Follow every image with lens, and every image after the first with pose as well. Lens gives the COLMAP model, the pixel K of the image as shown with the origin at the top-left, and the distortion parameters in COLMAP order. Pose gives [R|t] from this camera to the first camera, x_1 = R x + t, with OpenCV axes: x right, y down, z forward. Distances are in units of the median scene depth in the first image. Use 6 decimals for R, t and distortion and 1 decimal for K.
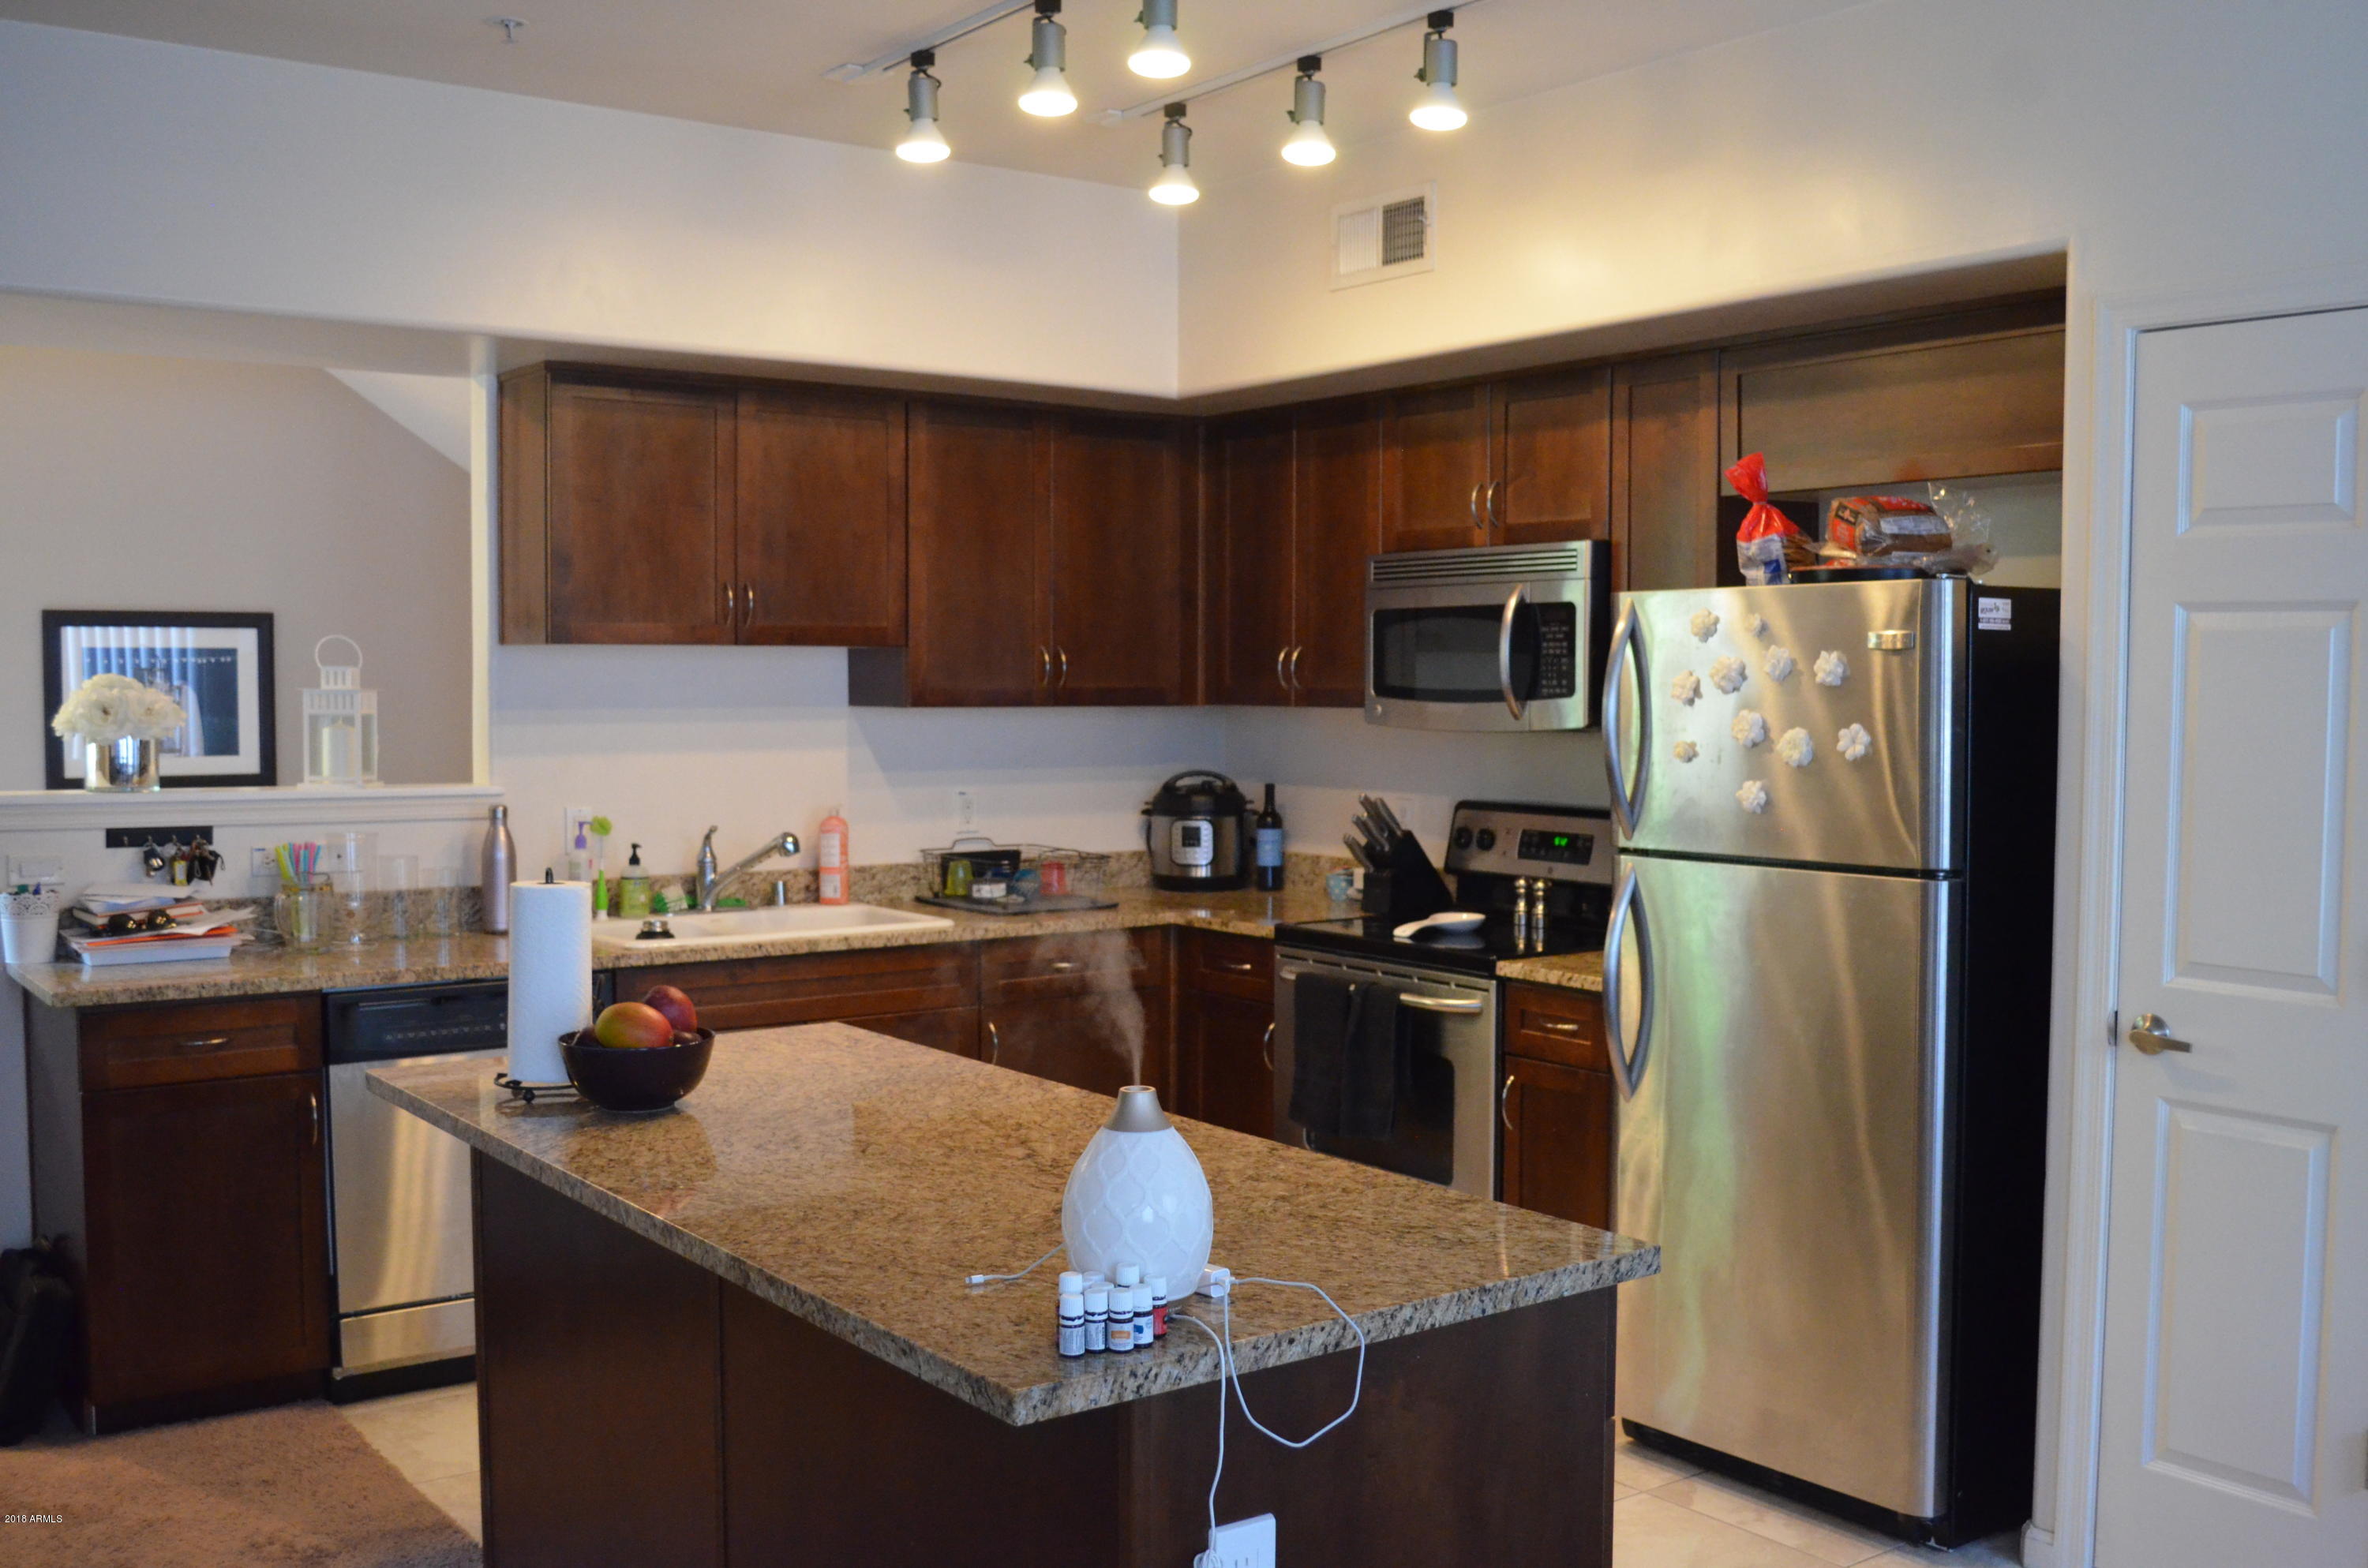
lens RADIAL K [[2251.1, 0, 1213.1], [0, 2251.1, 807.6], [0, 0, 1]] dist [-0.066877, 0.000000]
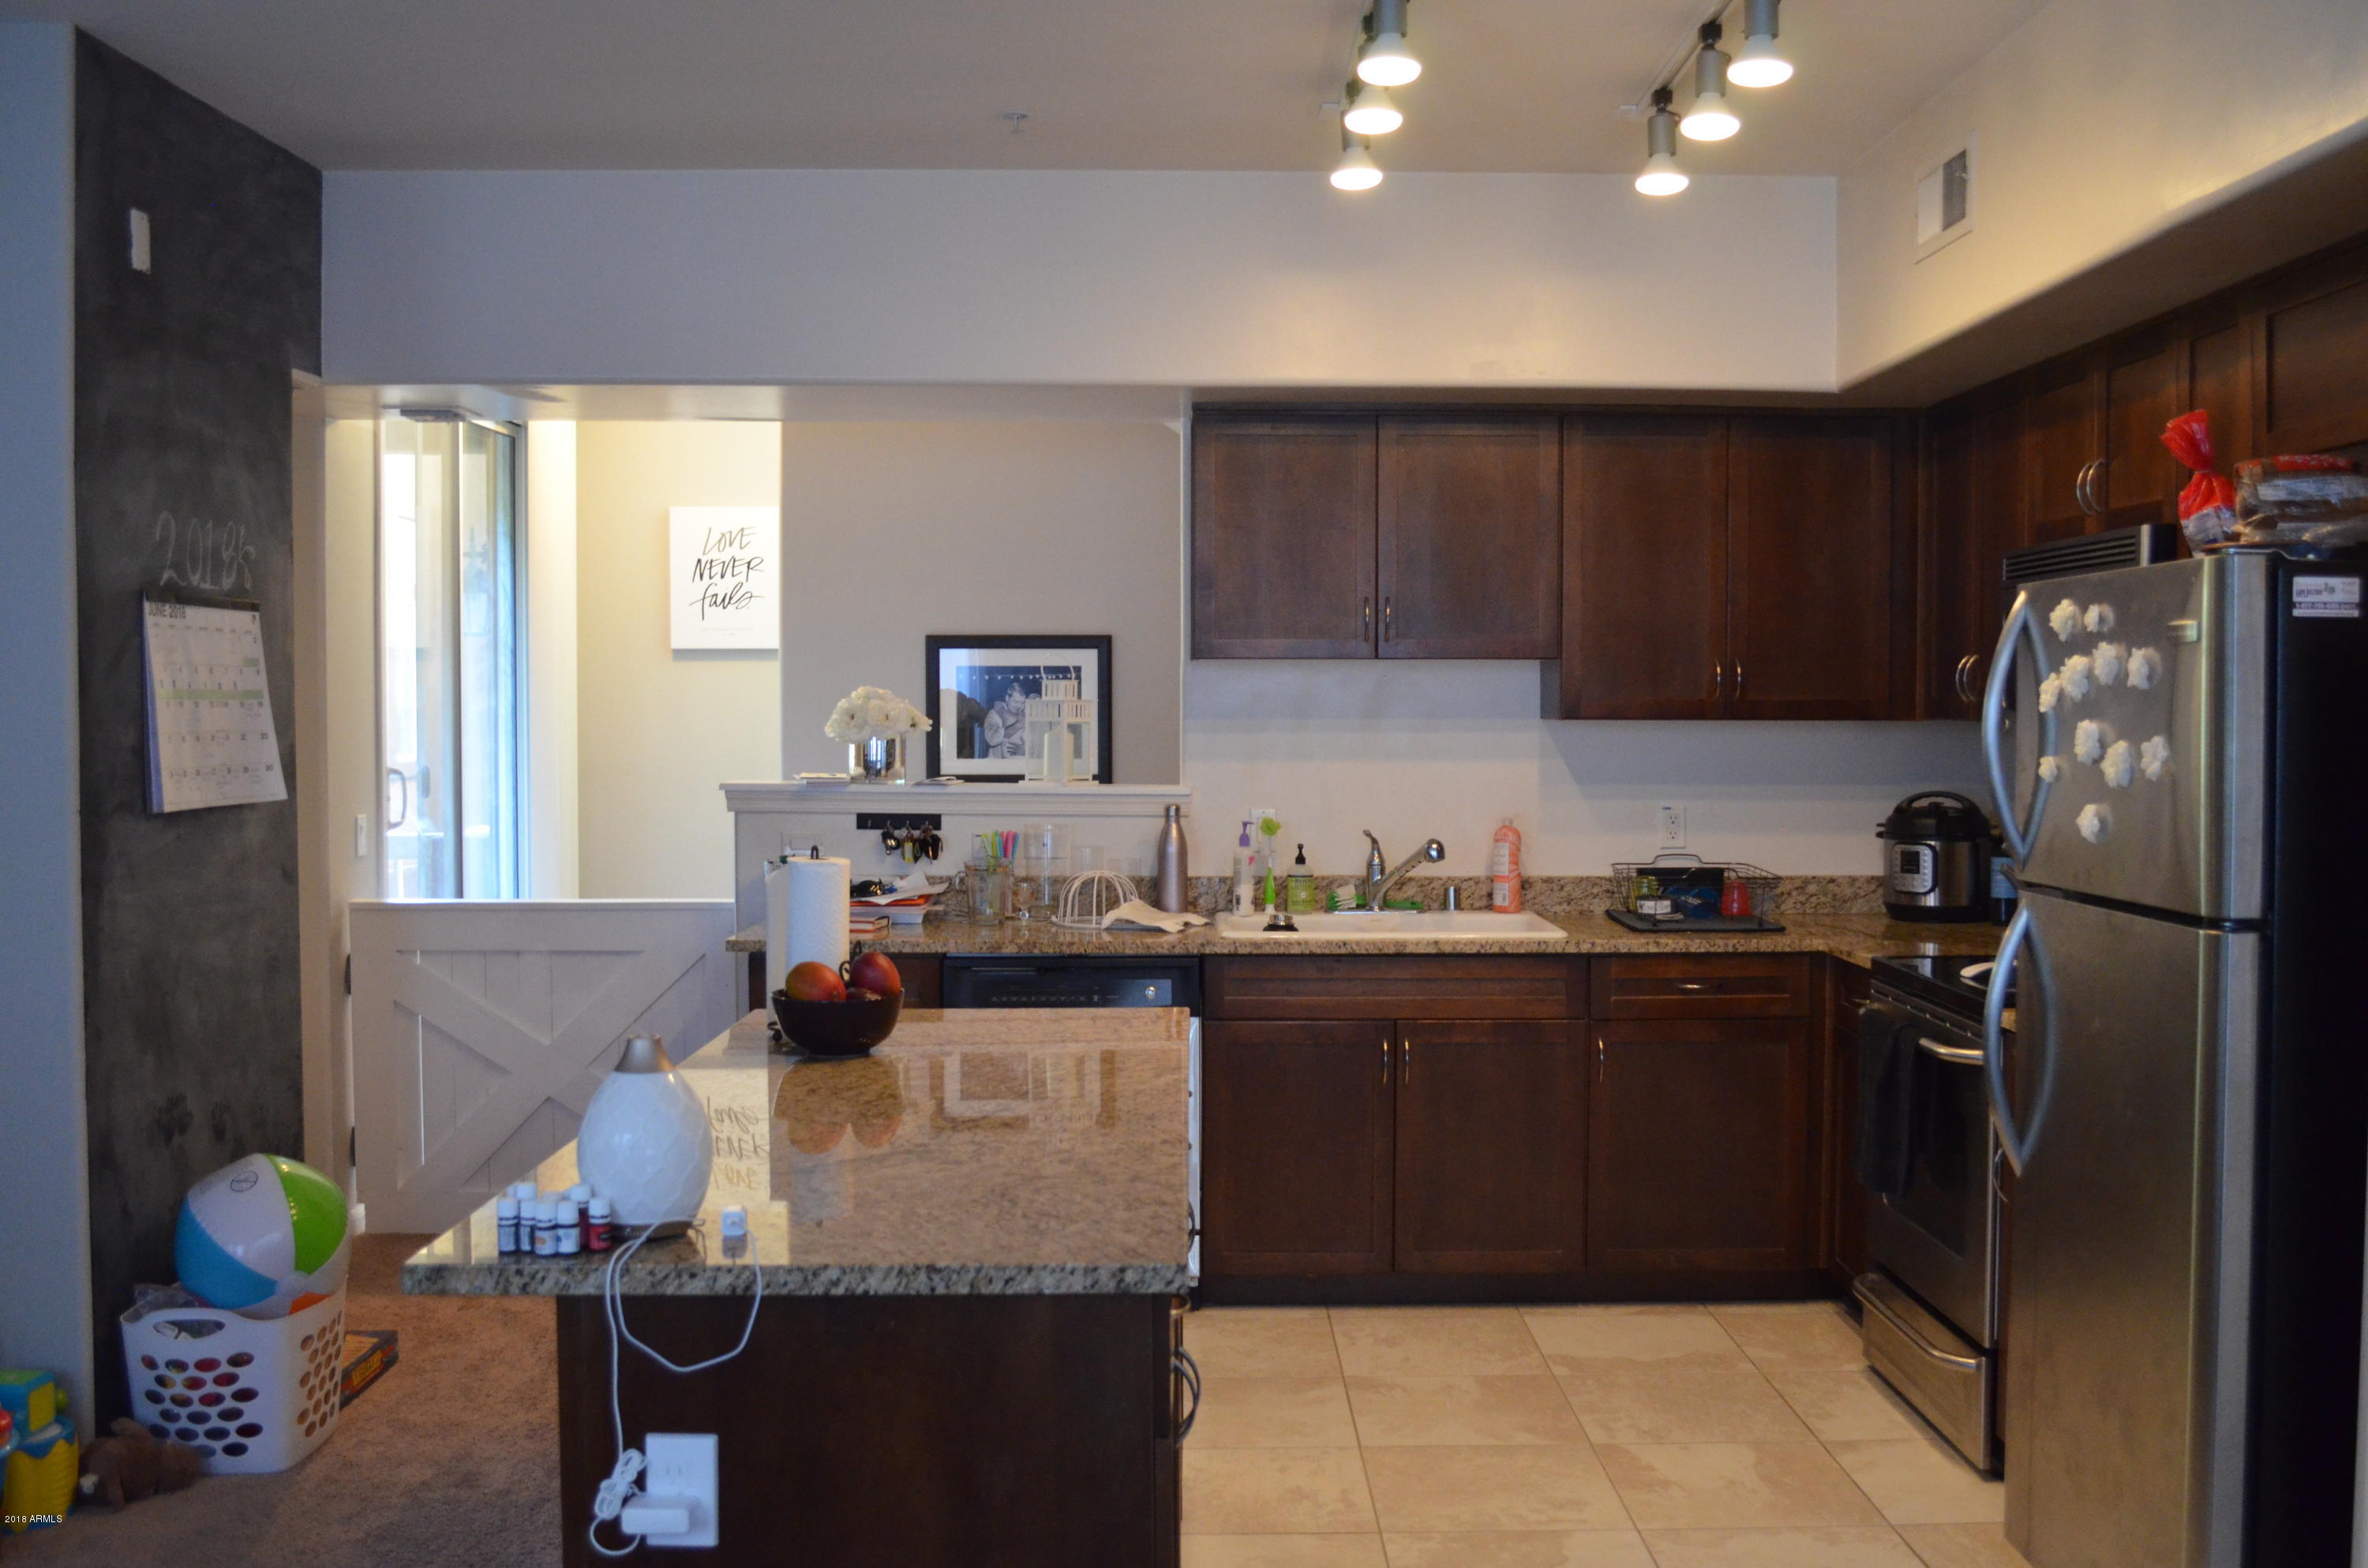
lens RADIAL K [[2251.1, 0, 1219.5], [0, 2251.1, 793.8], [0, 0, 1]] dist [-0.066877, 0.000000]
pose [[0.809804, 0.022796, -0.586257, 0.369806], [-0.032767, 0.999443, -0.006398, 0.000152], [0.585784, 0.024391, 0.810100, 0.108020]]
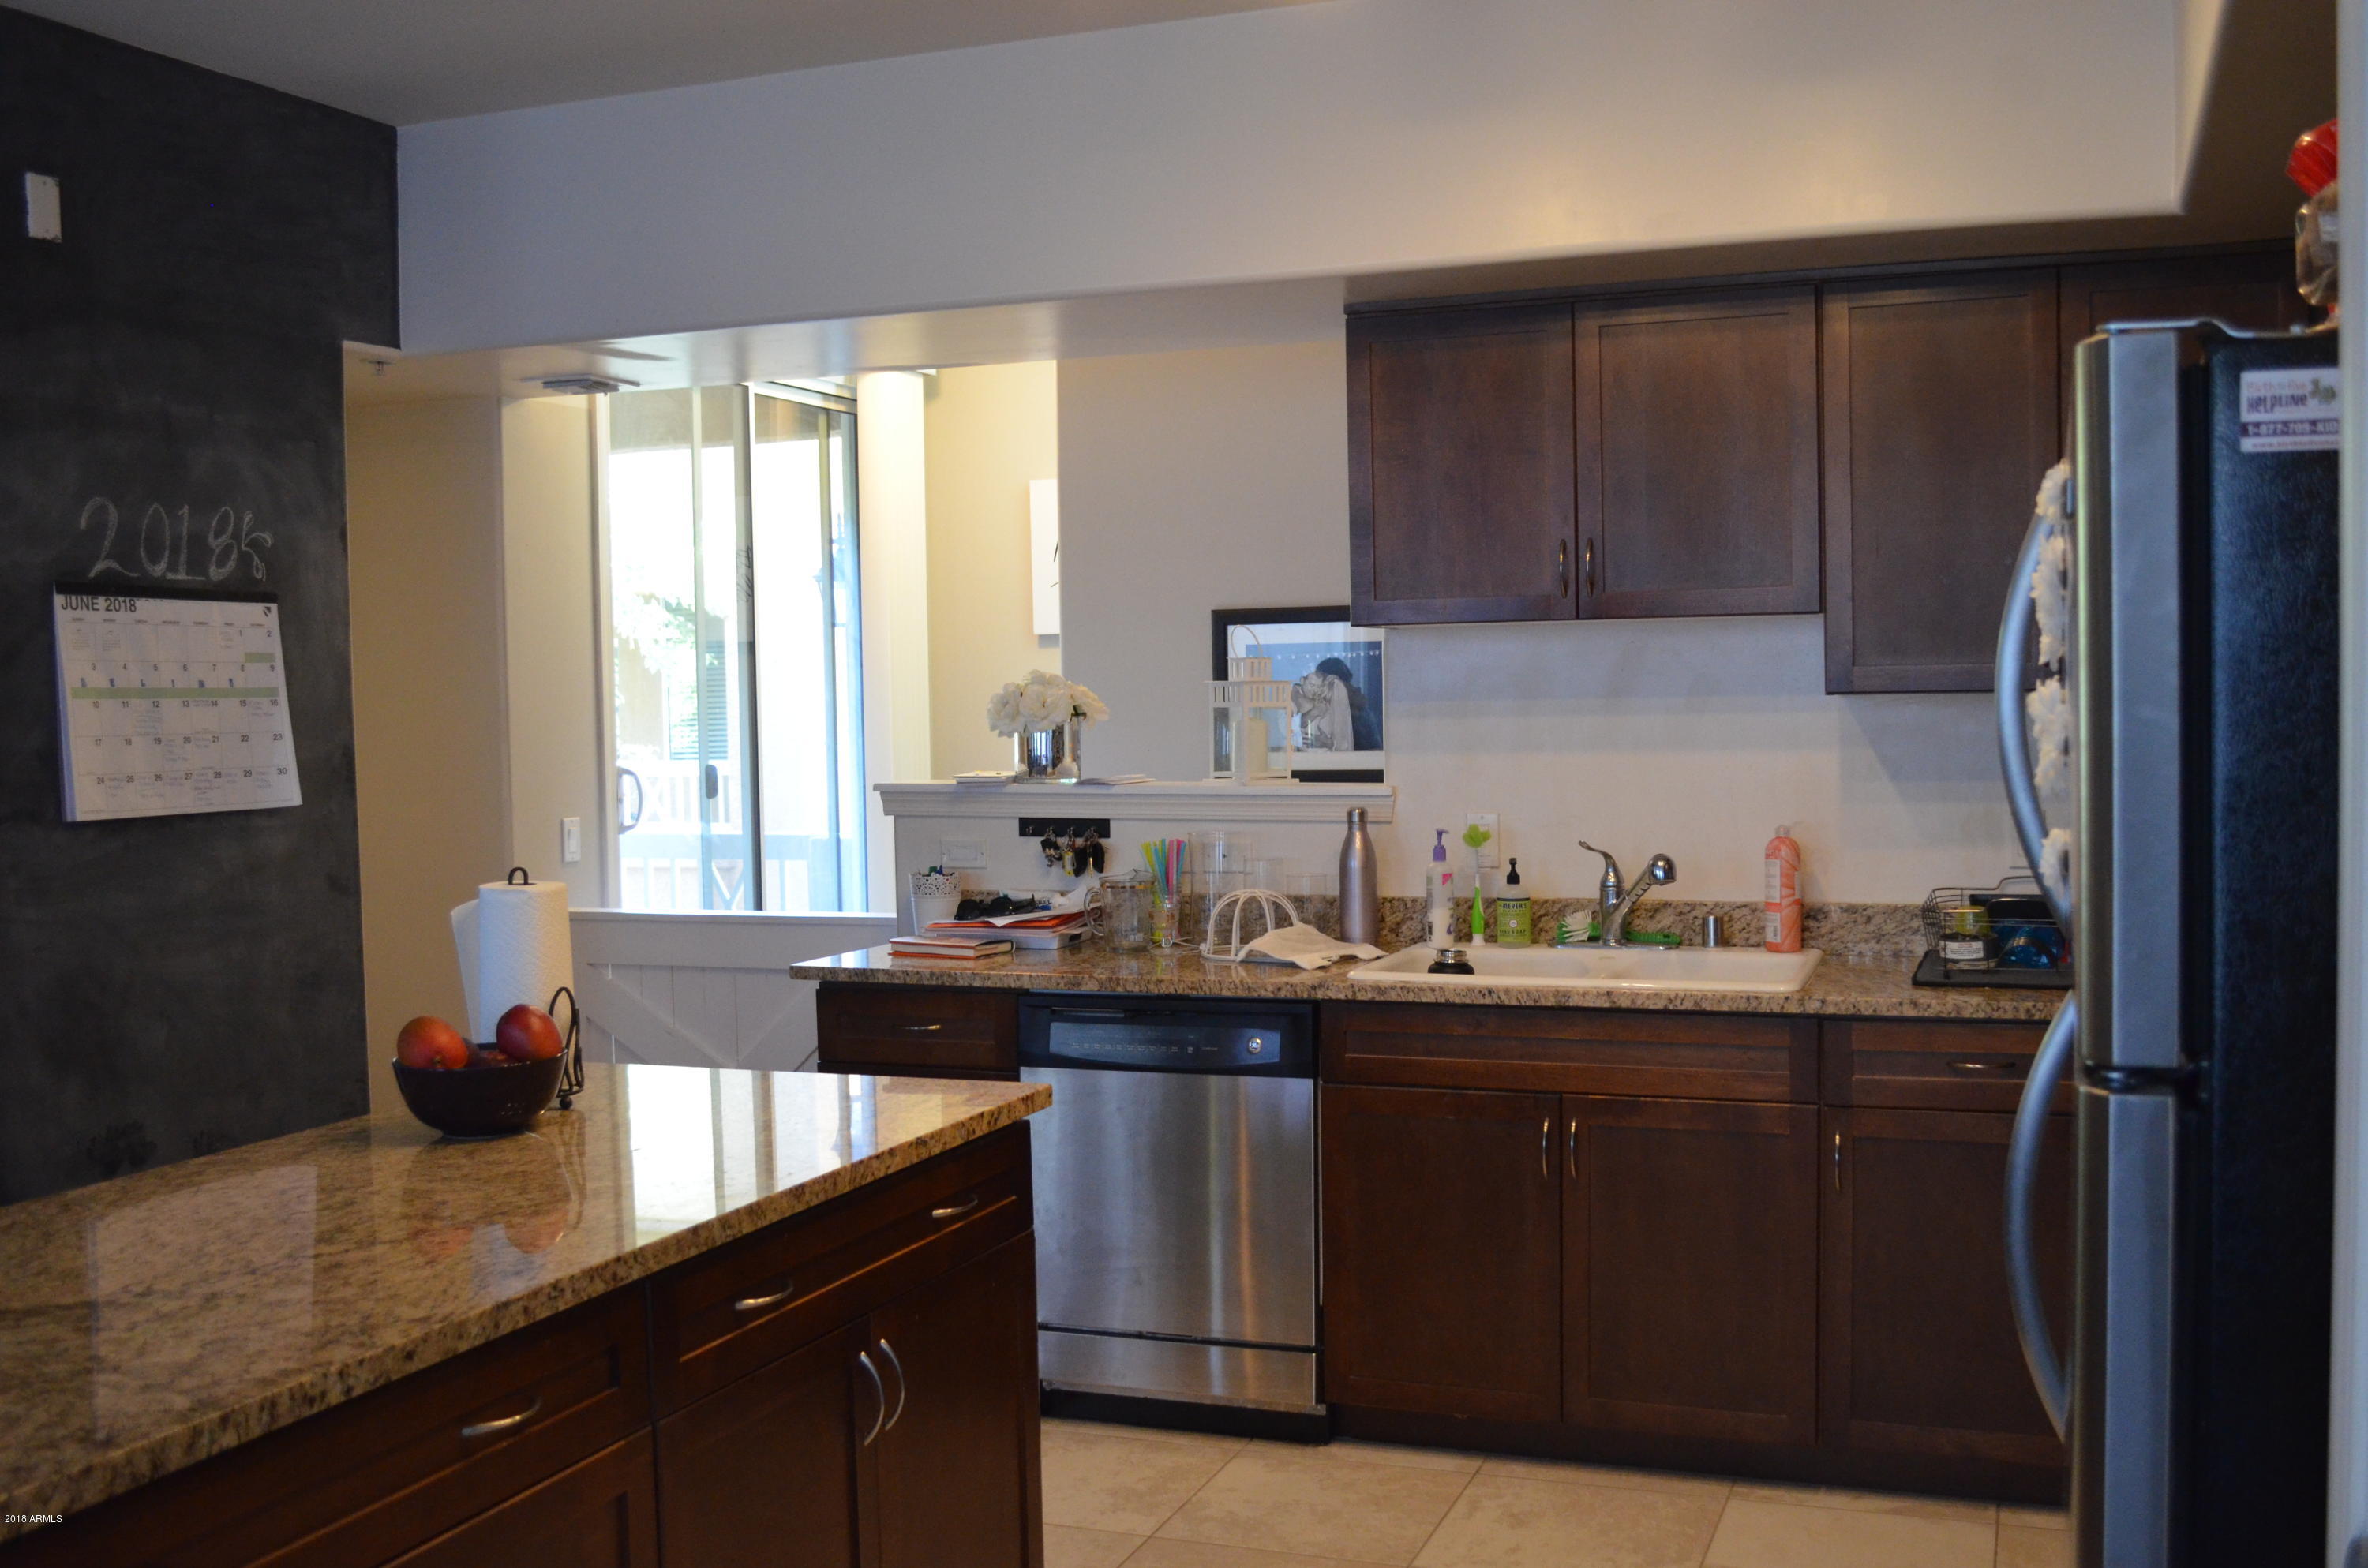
lens RADIAL K [[2251.1, 0, 1218.3], [0, 2251.1, 811.4], [0, 0, 1]] dist [-0.066877, 0.000000]
pose [[0.539025, 0.031011, -0.841719, 0.426100], [-0.029531, 0.999403, 0.017909, -0.014693], [0.841772, 0.015203, 0.539619, 0.481628]]
